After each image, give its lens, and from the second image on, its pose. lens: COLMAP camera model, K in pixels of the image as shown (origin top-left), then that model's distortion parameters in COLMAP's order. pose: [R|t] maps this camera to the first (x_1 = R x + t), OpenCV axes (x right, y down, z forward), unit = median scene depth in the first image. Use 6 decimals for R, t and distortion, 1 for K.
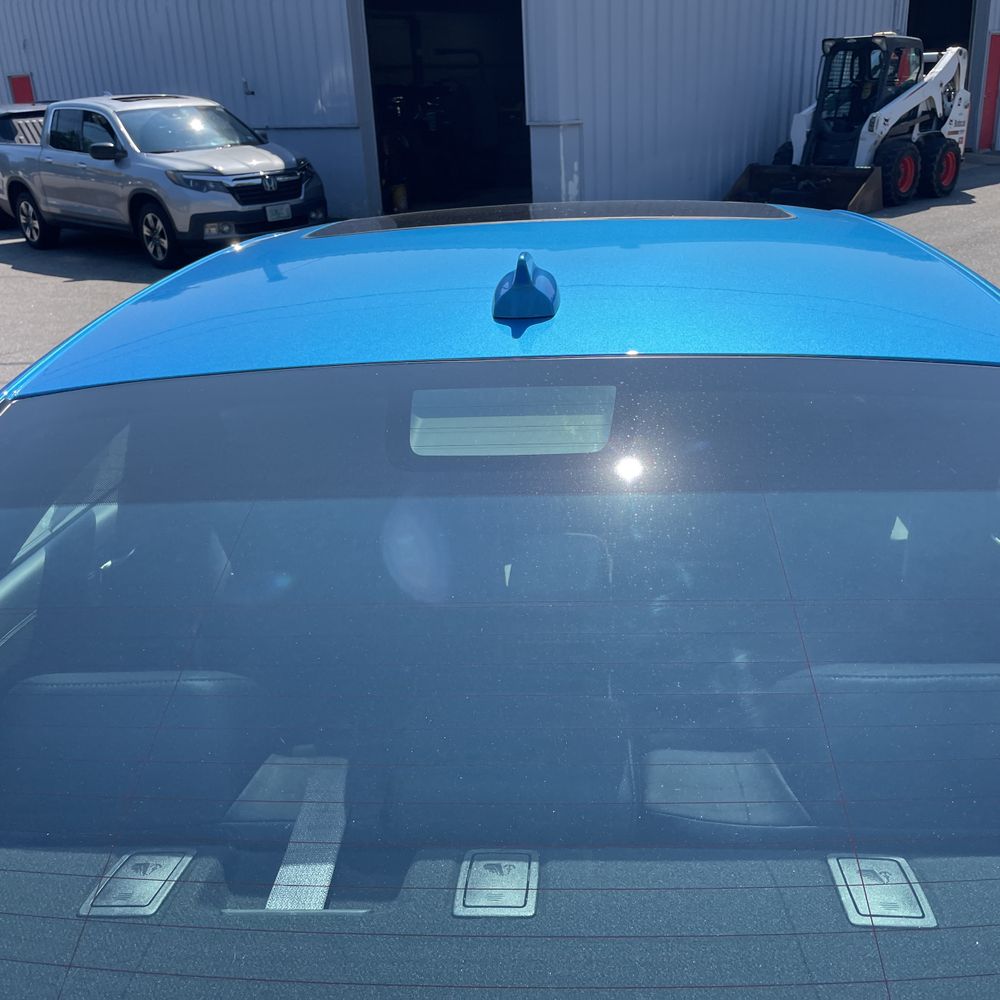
lens RADIAL K [[1016.8, 0, 521.9], [0, 1016.8, 504.6], [0, 0, 1]] dist [0.001687, 0.000000]
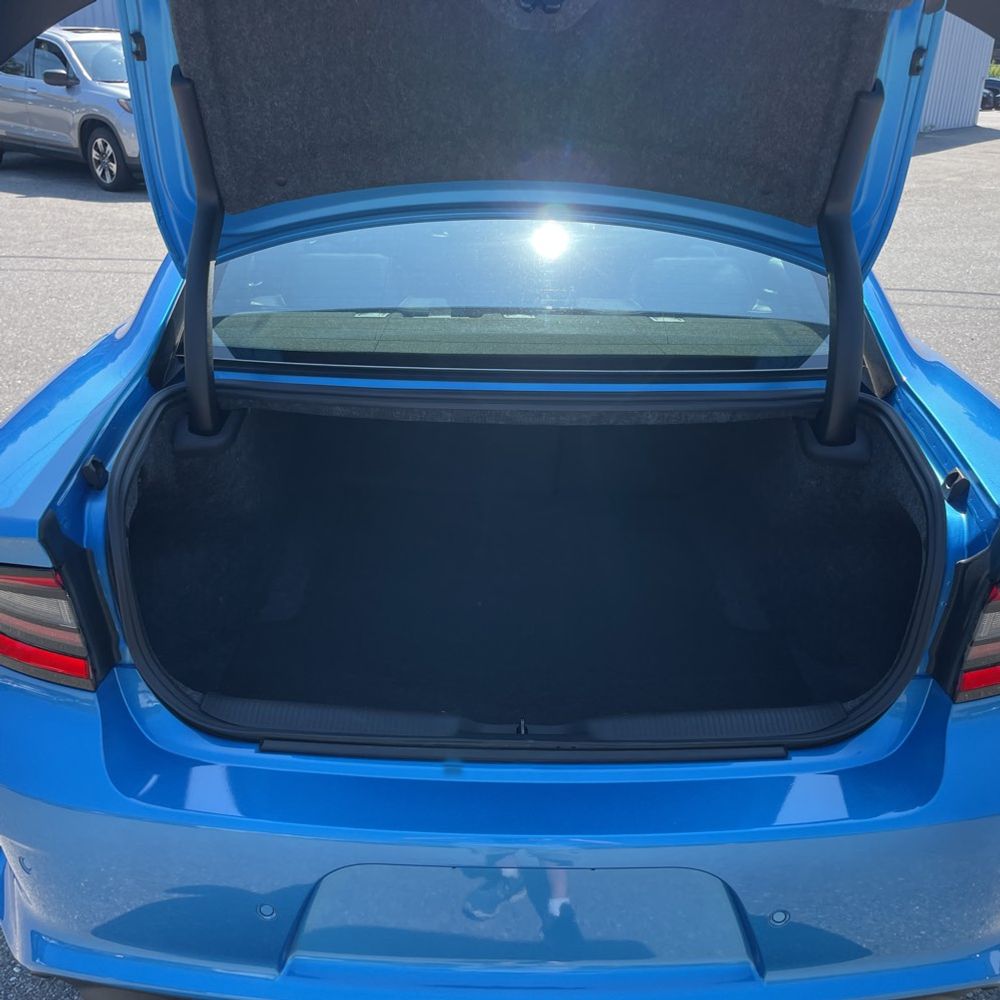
lens RADIAL K [[1016.8, 0, 503.1], [0, 1016.8, 493.2], [0, 0, 1]] dist [0.001687, 0.000000]
pose [[0.995984, 0.034655, 0.082556, -0.017184], [-0.036251, 0.999182, 0.017916, 0.051948], [-0.081868, -0.020837, 0.996425, -0.109968]]
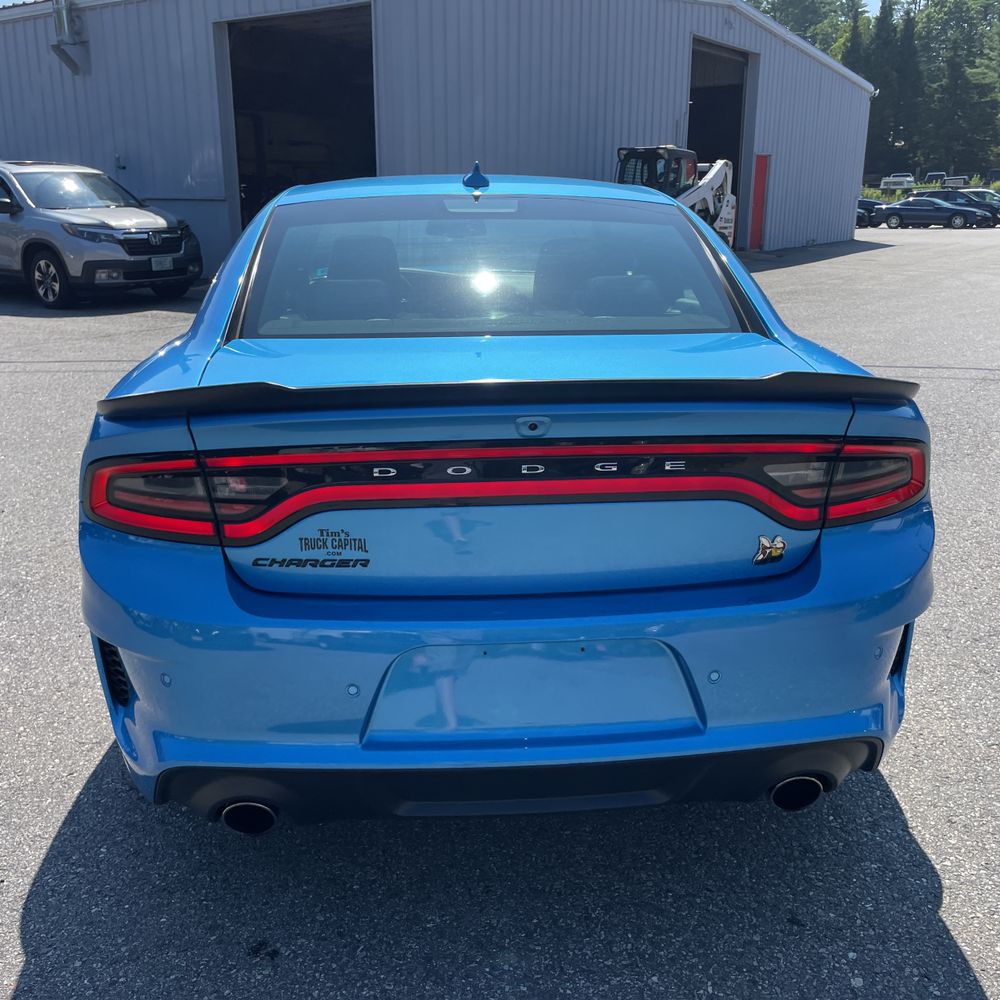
lens RADIAL K [[1016.8, 0, 492.3], [0, 1016.8, 497.1], [0, 0, 1]] dist [0.001687, 0.000000]
pose [[0.989142, 0.004627, 0.146892, -0.034787], [0.009837, 0.995178, -0.097590, 0.089722], [-0.146635, 0.097976, 0.984327, -0.160002]]
